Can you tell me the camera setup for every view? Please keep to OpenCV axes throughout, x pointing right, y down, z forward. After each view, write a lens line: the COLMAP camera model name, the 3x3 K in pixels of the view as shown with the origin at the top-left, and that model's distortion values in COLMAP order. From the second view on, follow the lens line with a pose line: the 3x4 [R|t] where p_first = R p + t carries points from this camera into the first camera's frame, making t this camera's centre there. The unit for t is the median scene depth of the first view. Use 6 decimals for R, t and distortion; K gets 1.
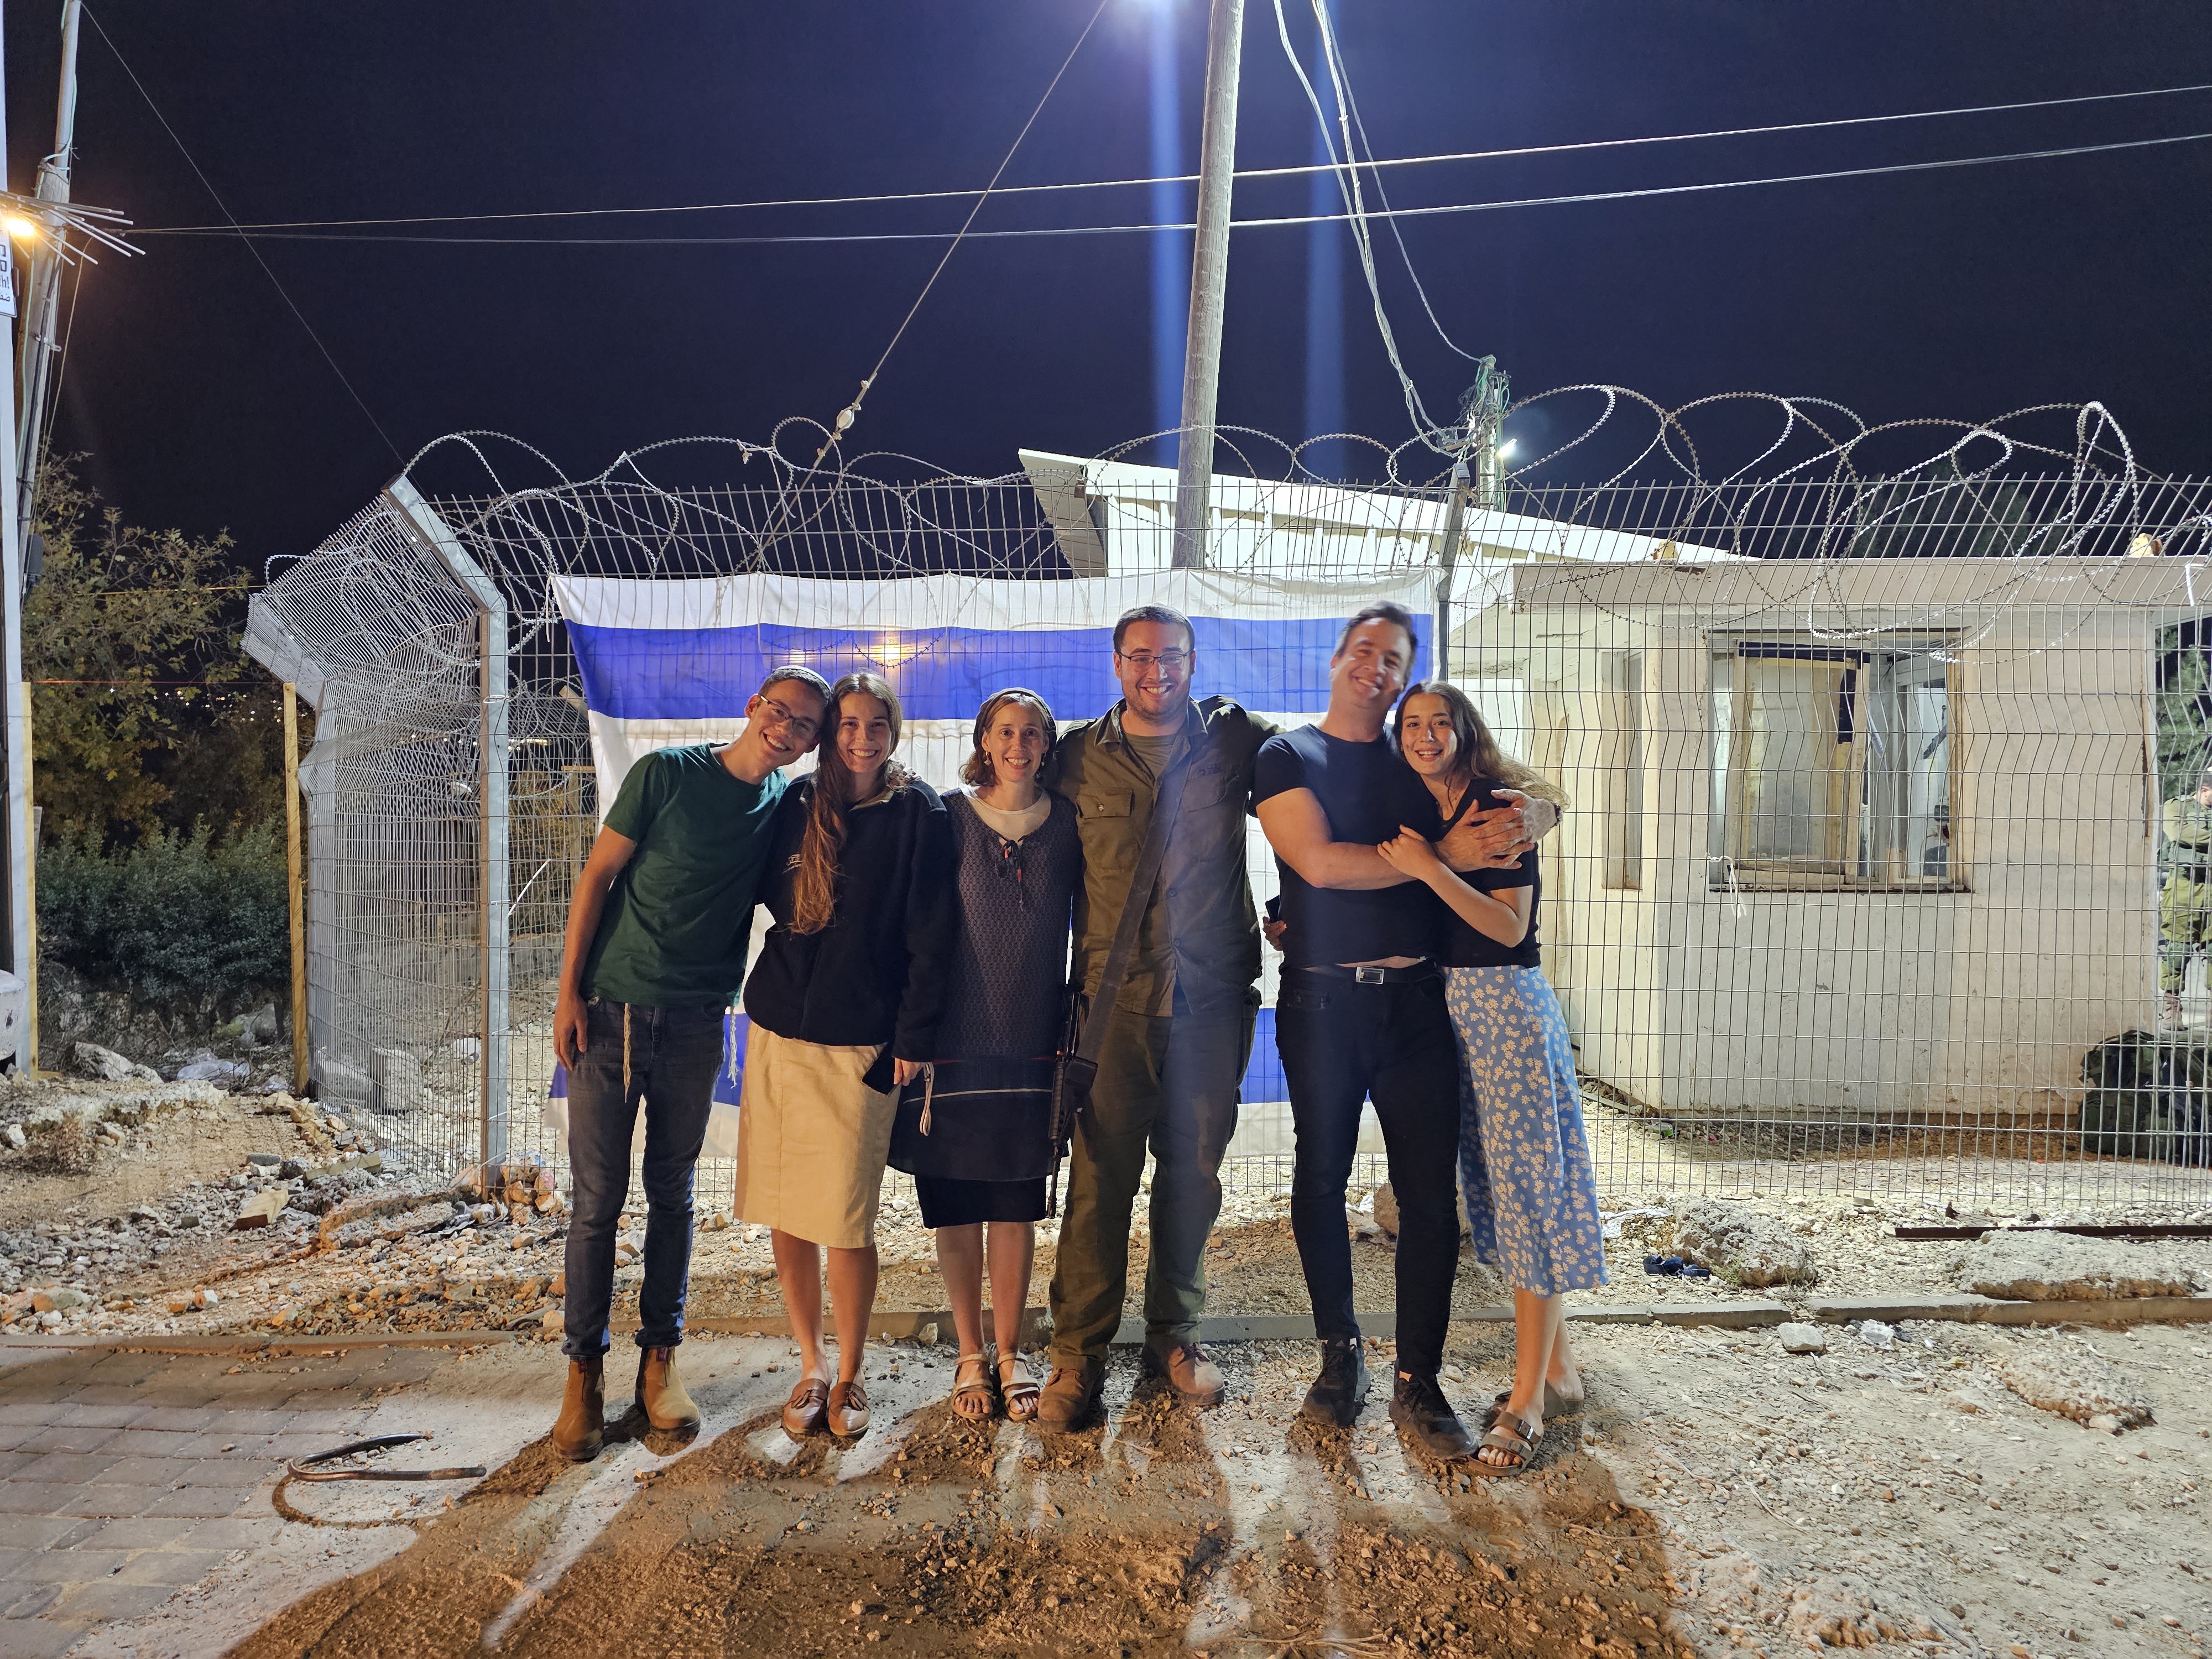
lens RADIAL K [[1371.7, 0, 1051.5], [0, 1371.7, 818.4], [0, 0, 1]] dist [0.044947, -0.029695]
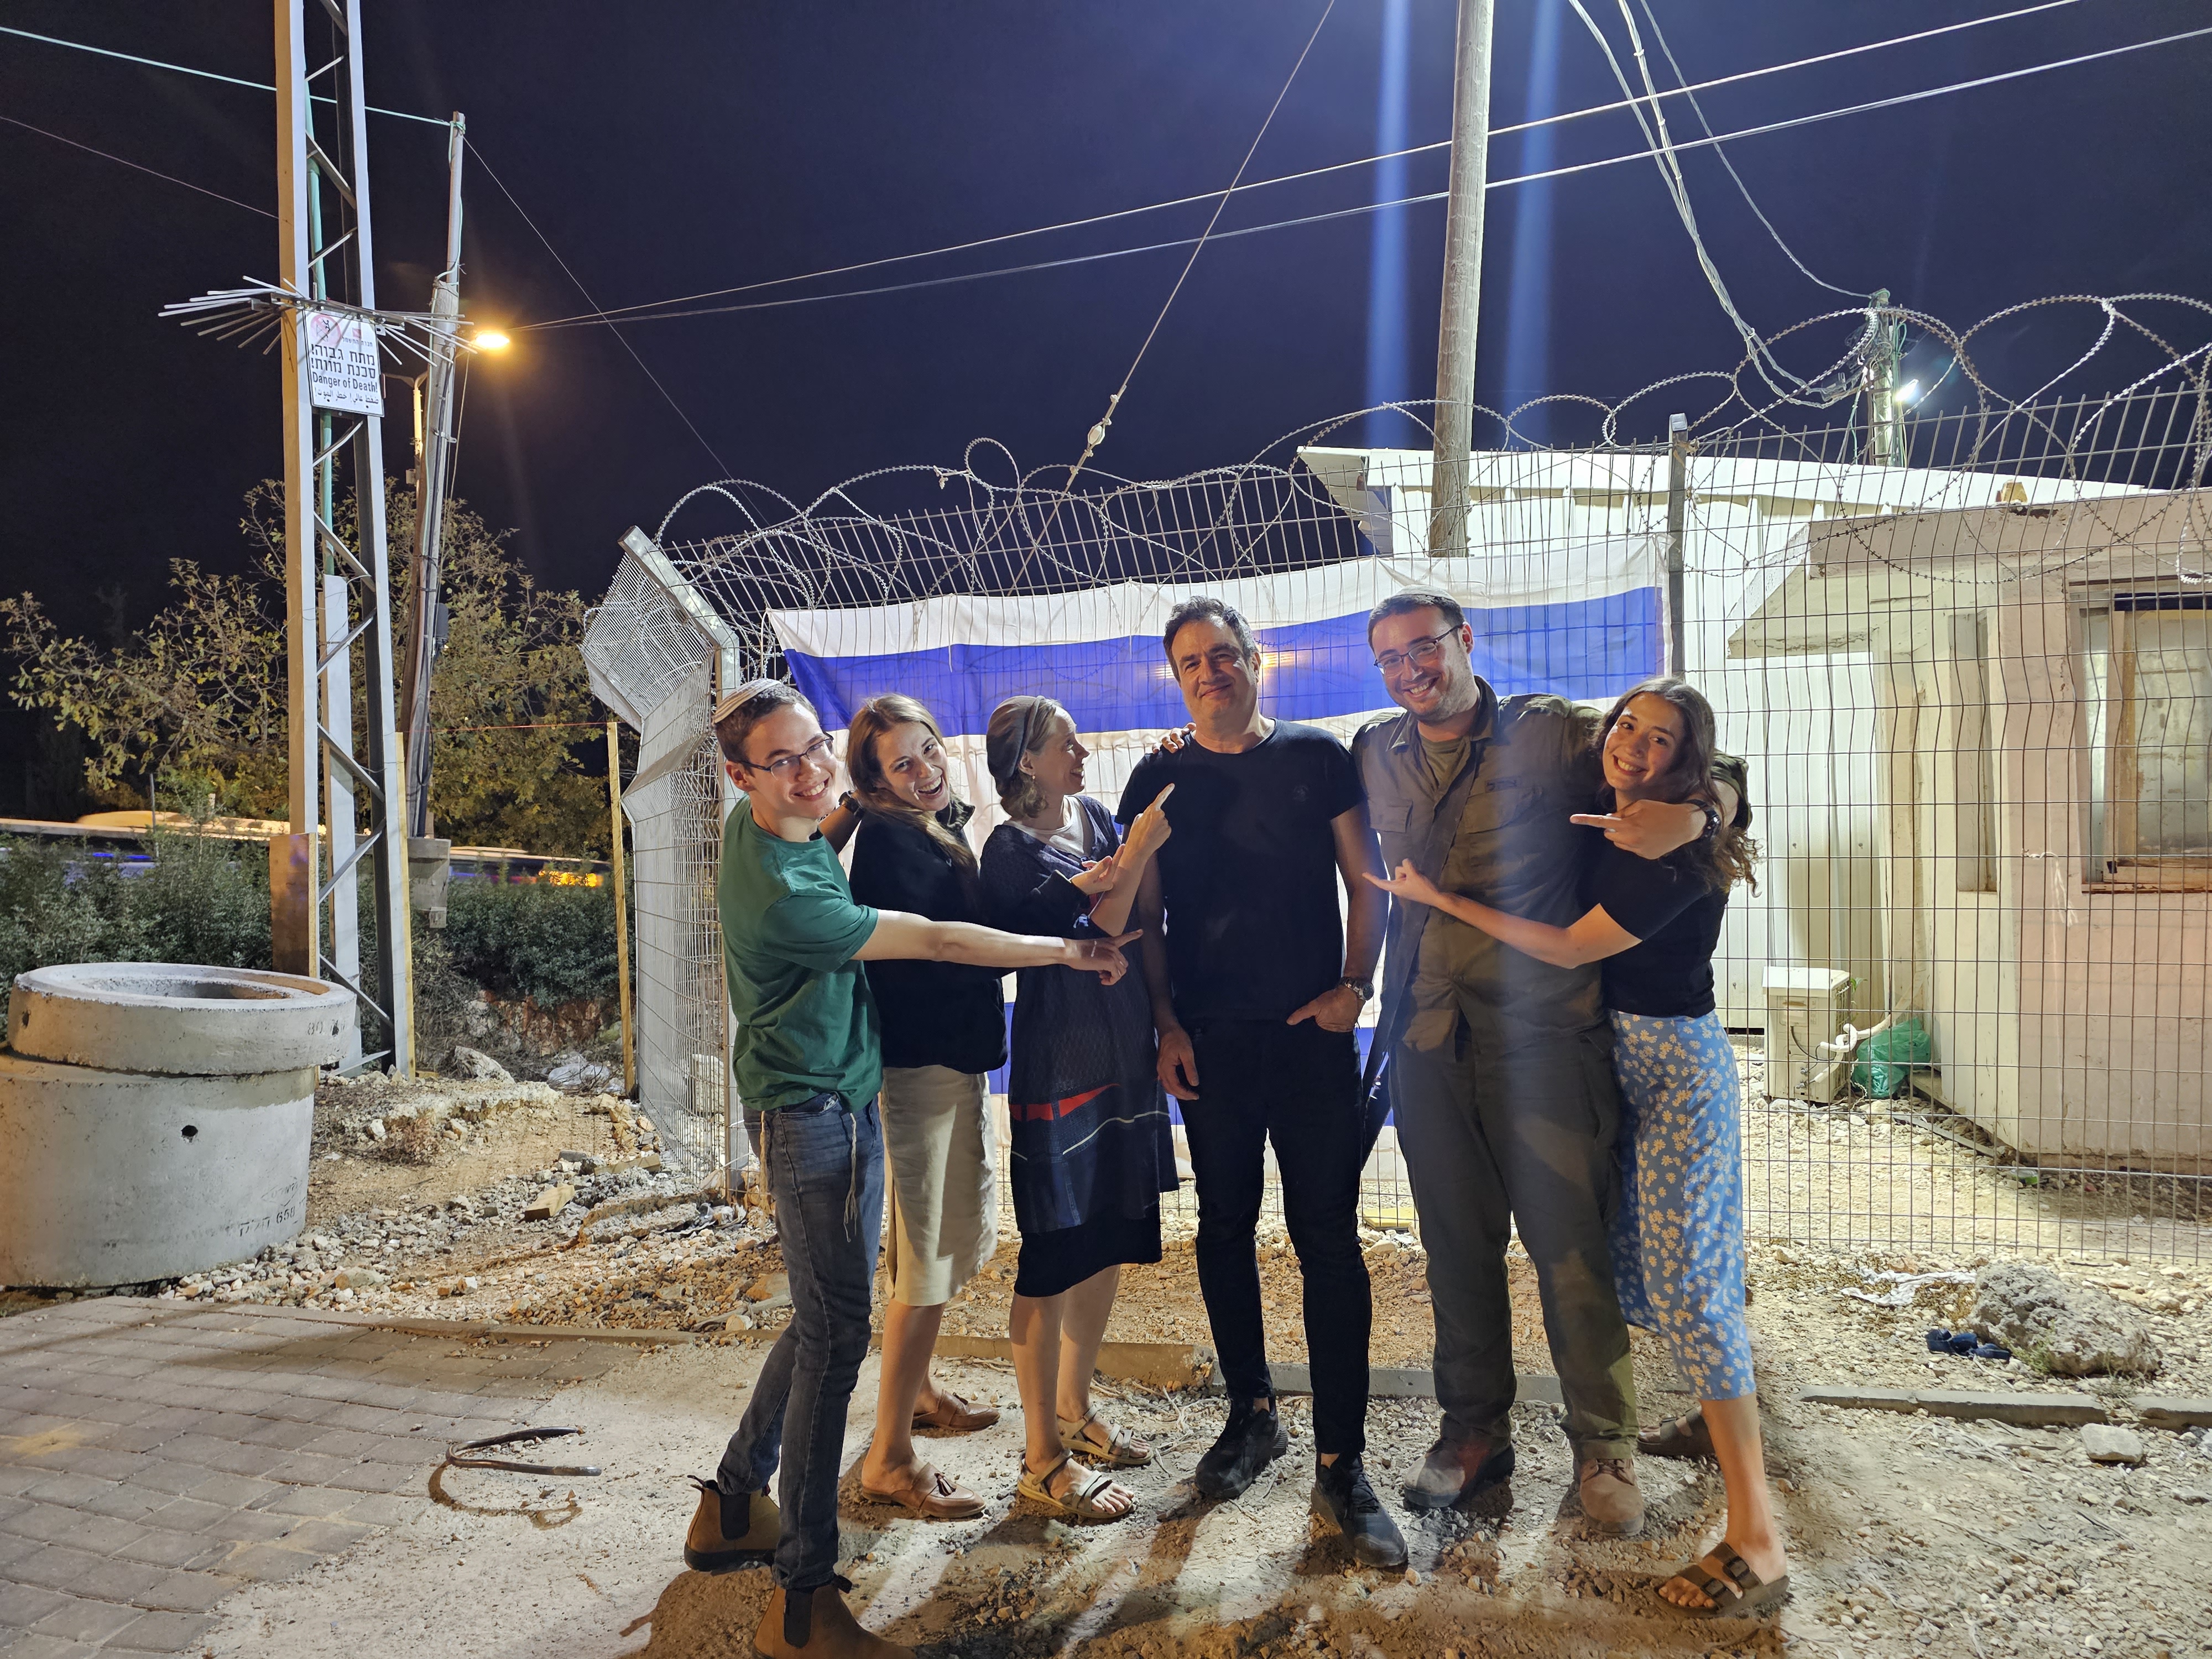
lens RADIAL K [[1370.0, 0, 1090.4], [0, 1370.0, 813.5], [0, 0, 1]] dist [0.047262, -0.027046]
pose [[0.969097, -0.029402, -0.244921, 0.131450], [0.026925, 0.999547, -0.013456, -0.000326], [0.245206, 0.006445, 0.969450, 0.044776]]
